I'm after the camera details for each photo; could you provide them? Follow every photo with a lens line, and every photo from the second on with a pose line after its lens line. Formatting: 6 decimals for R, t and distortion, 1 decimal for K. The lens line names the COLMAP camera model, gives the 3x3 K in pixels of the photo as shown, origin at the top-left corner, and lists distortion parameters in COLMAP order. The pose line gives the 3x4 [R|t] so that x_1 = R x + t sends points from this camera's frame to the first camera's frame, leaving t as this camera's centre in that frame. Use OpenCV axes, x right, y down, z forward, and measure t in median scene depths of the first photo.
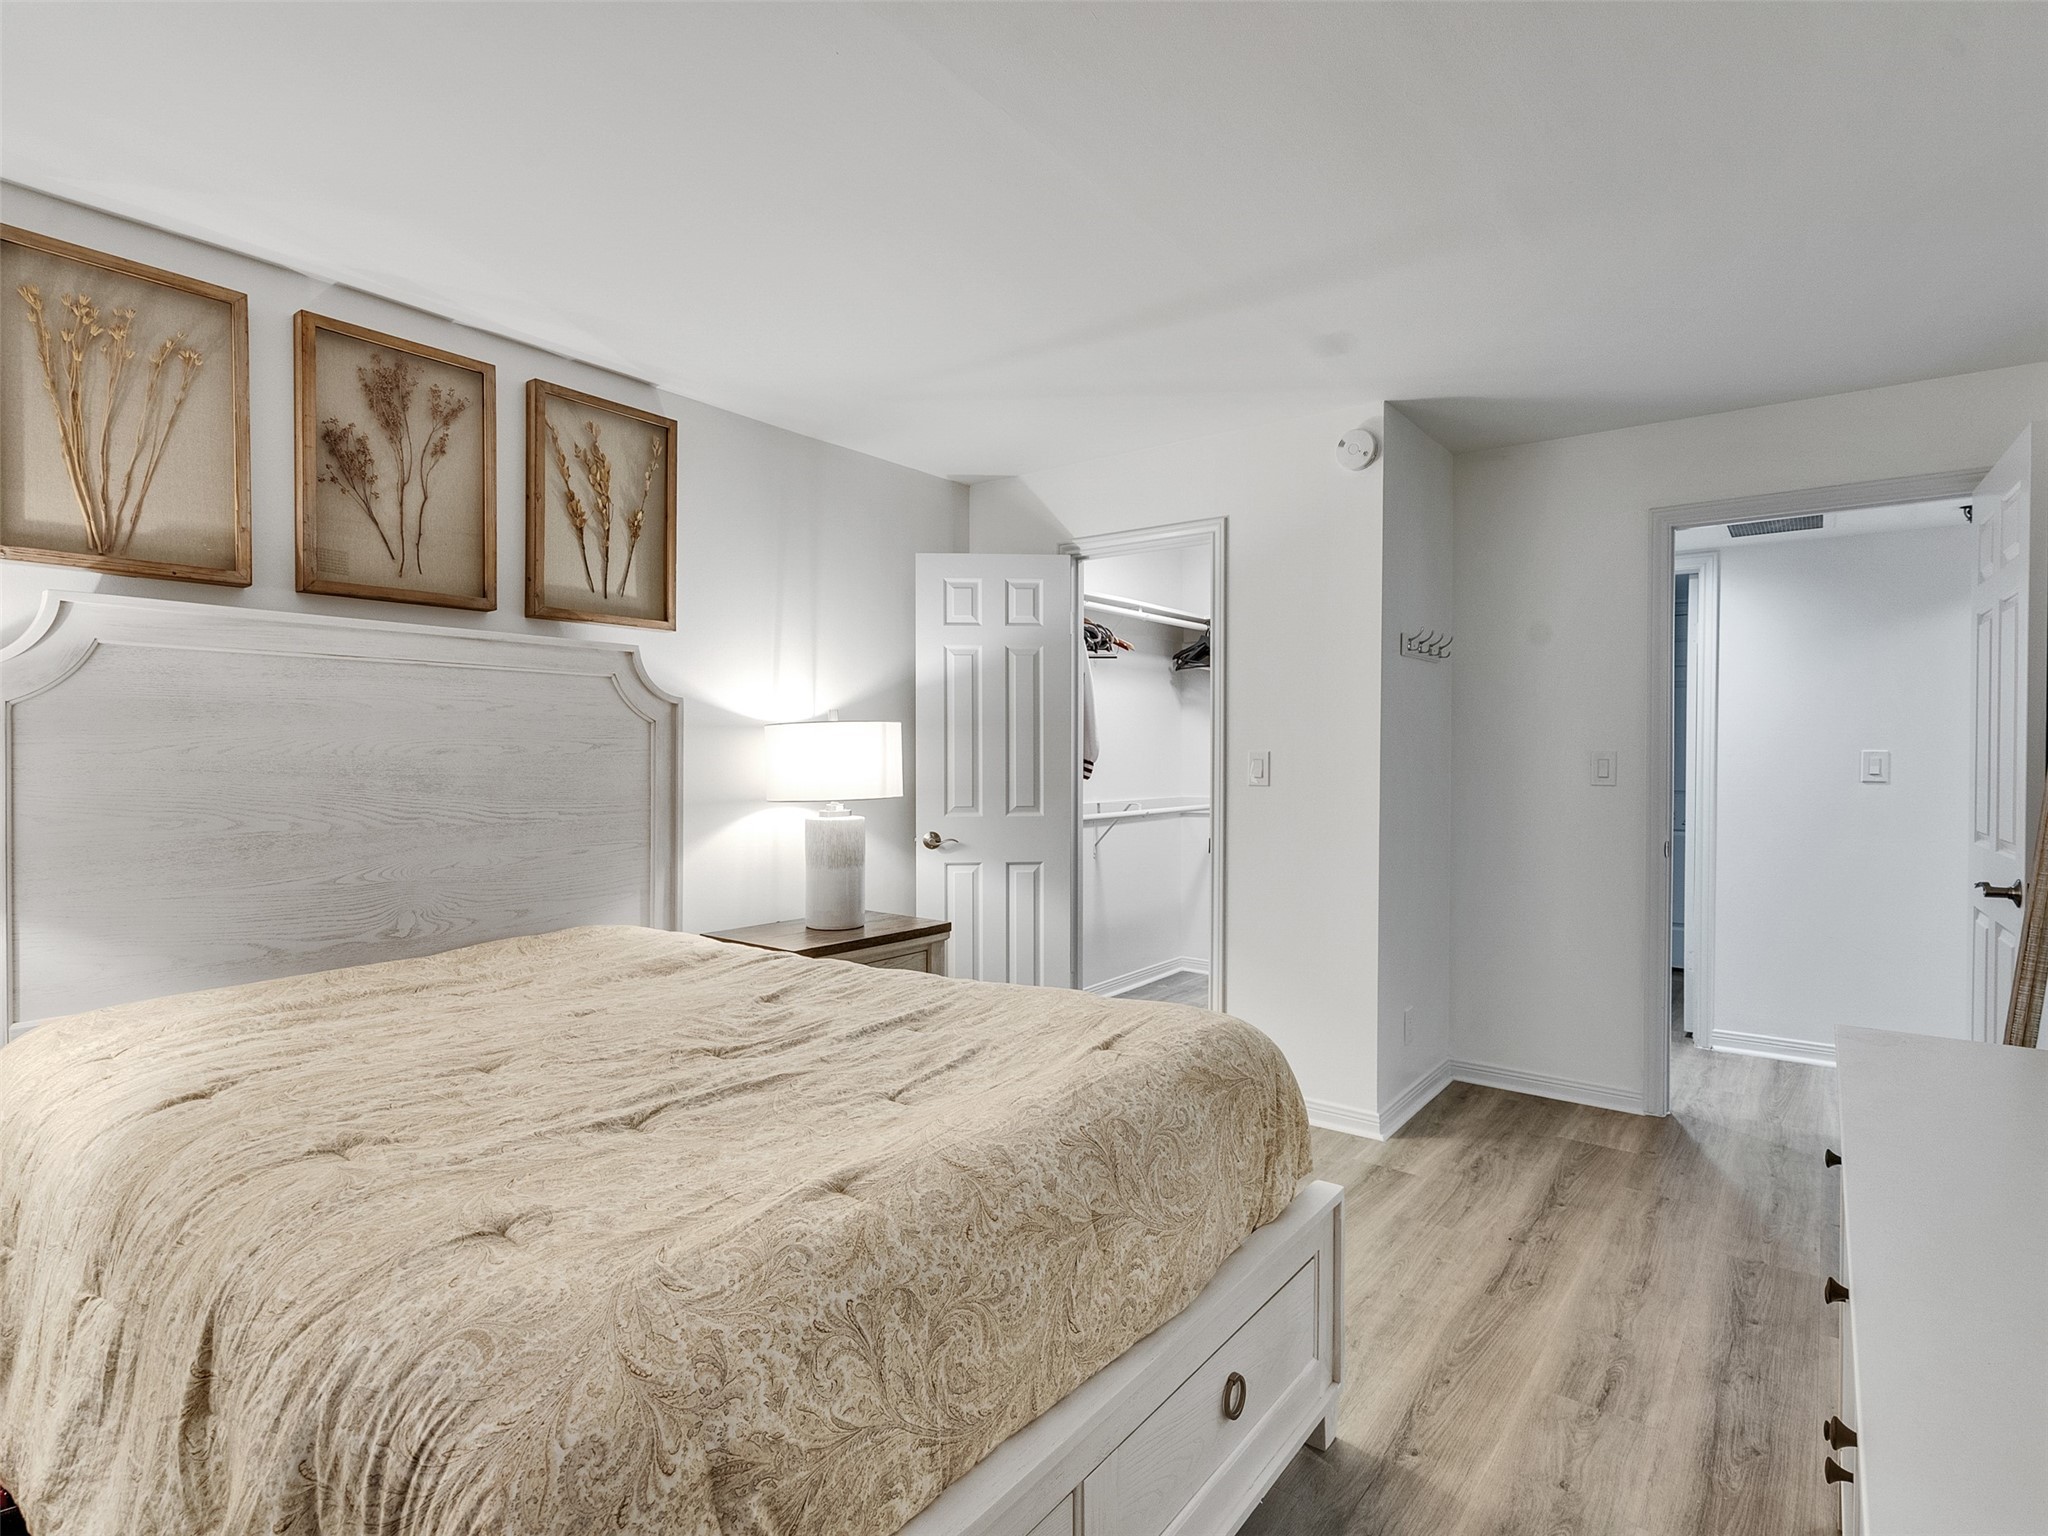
lens RADIAL K [[1042.5, 0, 1003.5], [0, 1042.5, 761.3], [0, 0, 1]] dist [-0.005987, 0.001243]
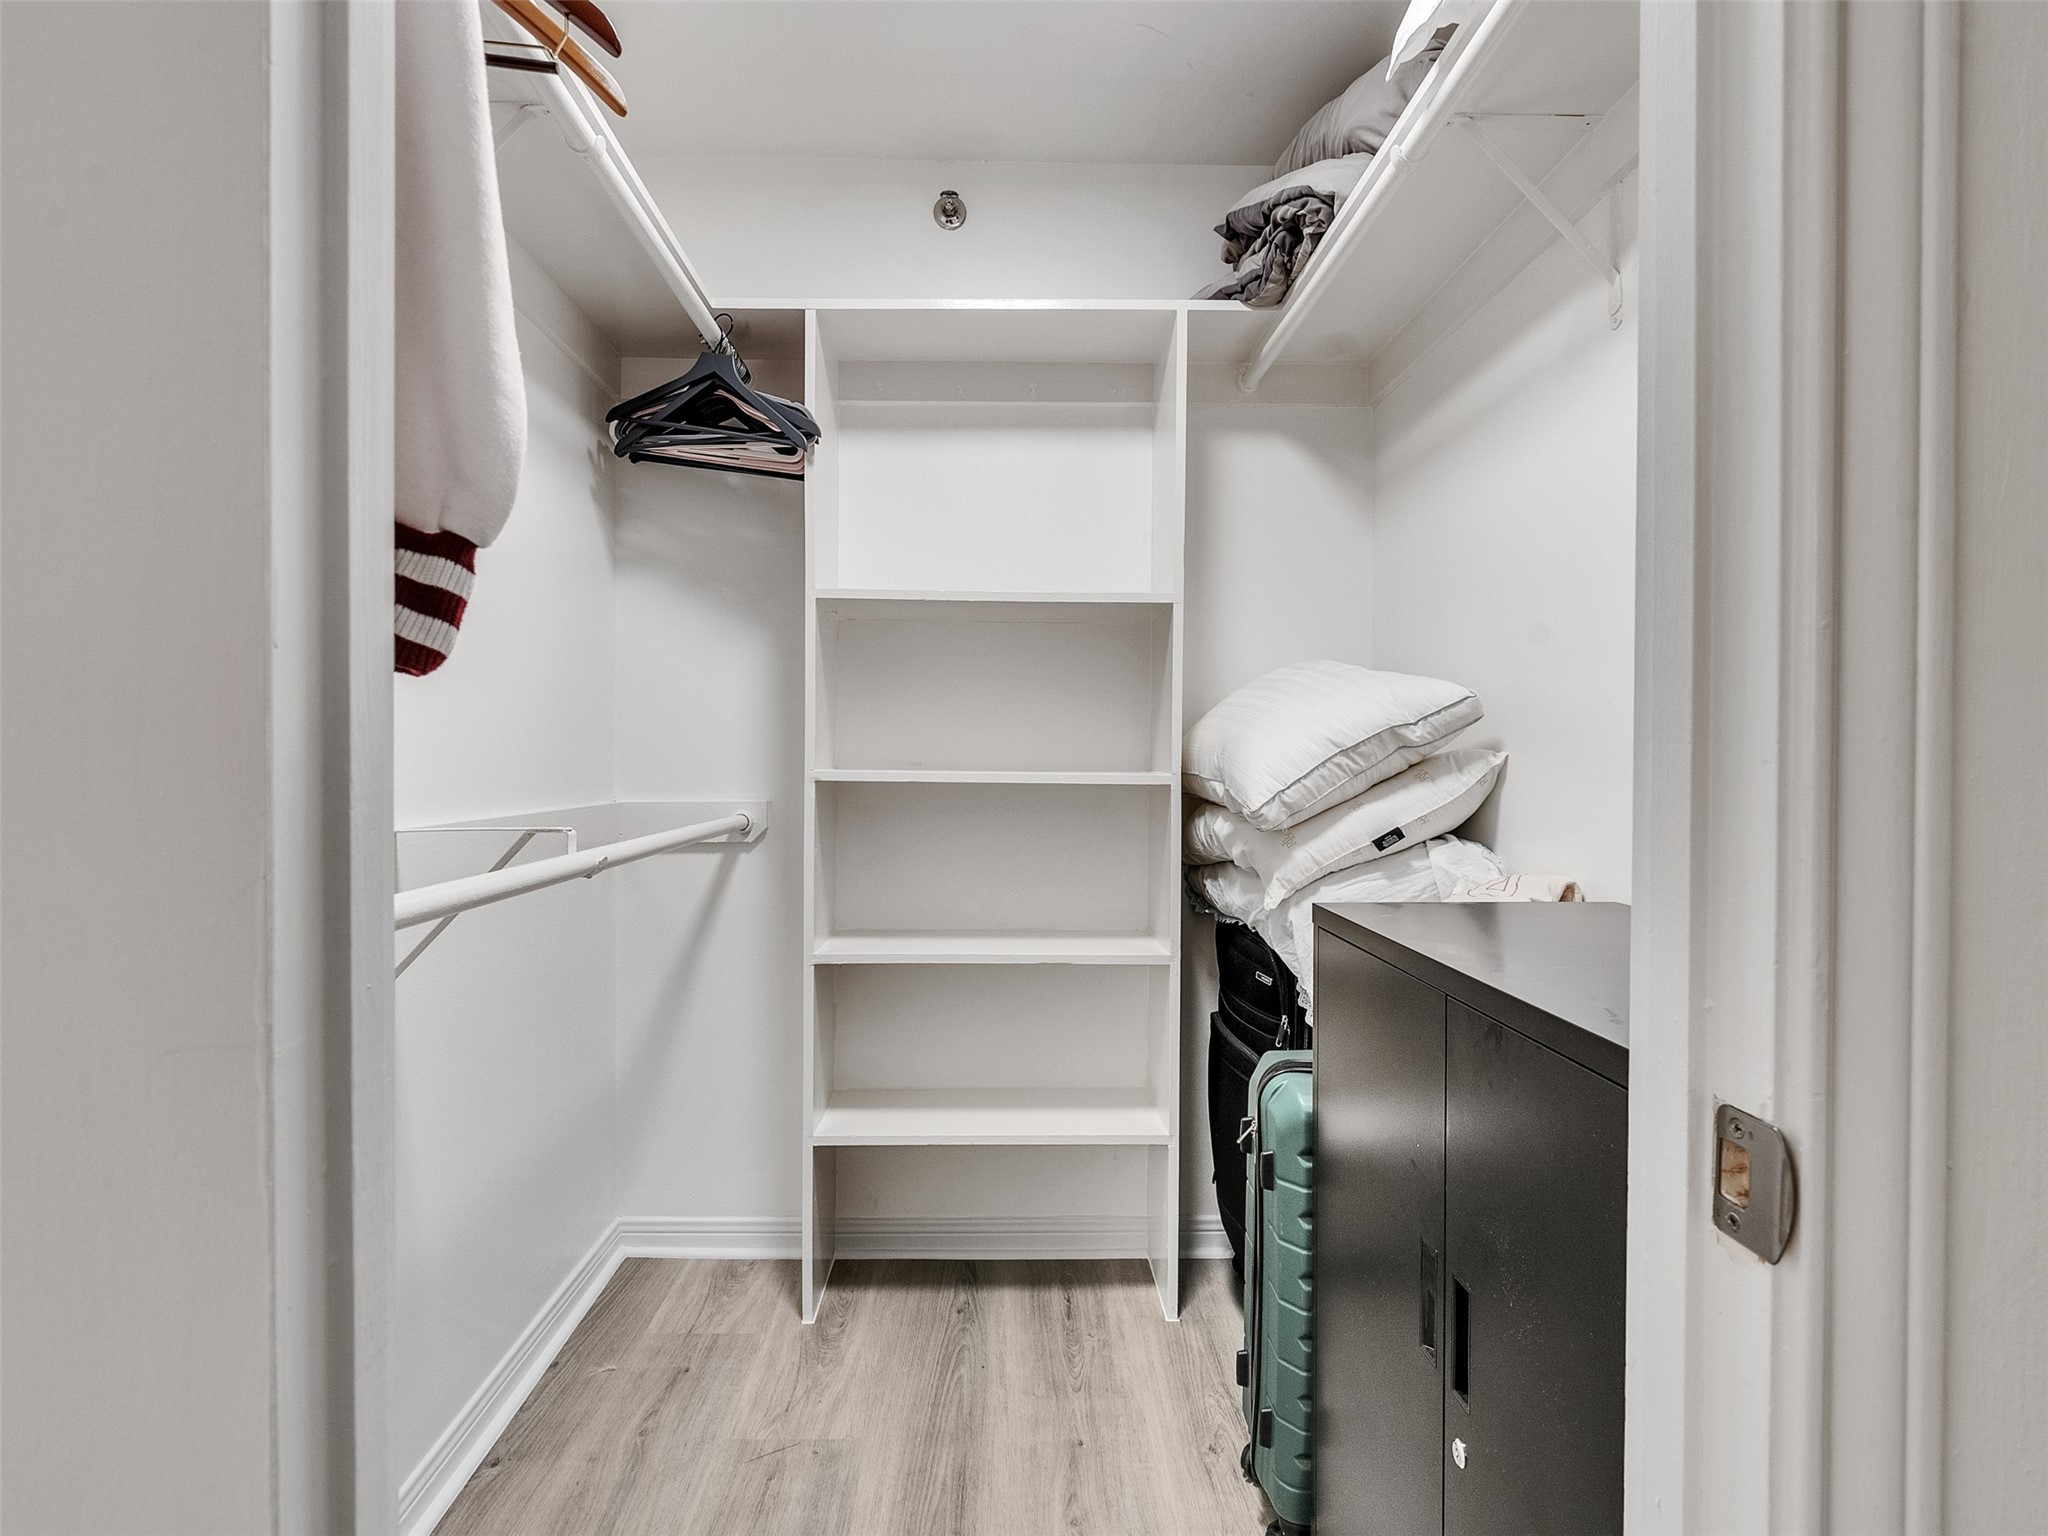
lens RADIAL K [[1042.5, 0, 1003.5], [0, 1042.5, 761.3], [0, 0, 1]] dist [-0.005987, 0.001243]
pose [[0.775876, -0.009249, 0.630817, 0.051850], [0.010765, 0.999941, 0.001422, 0.030328], [-0.630793, 0.005688, 0.775930, 0.838970]]
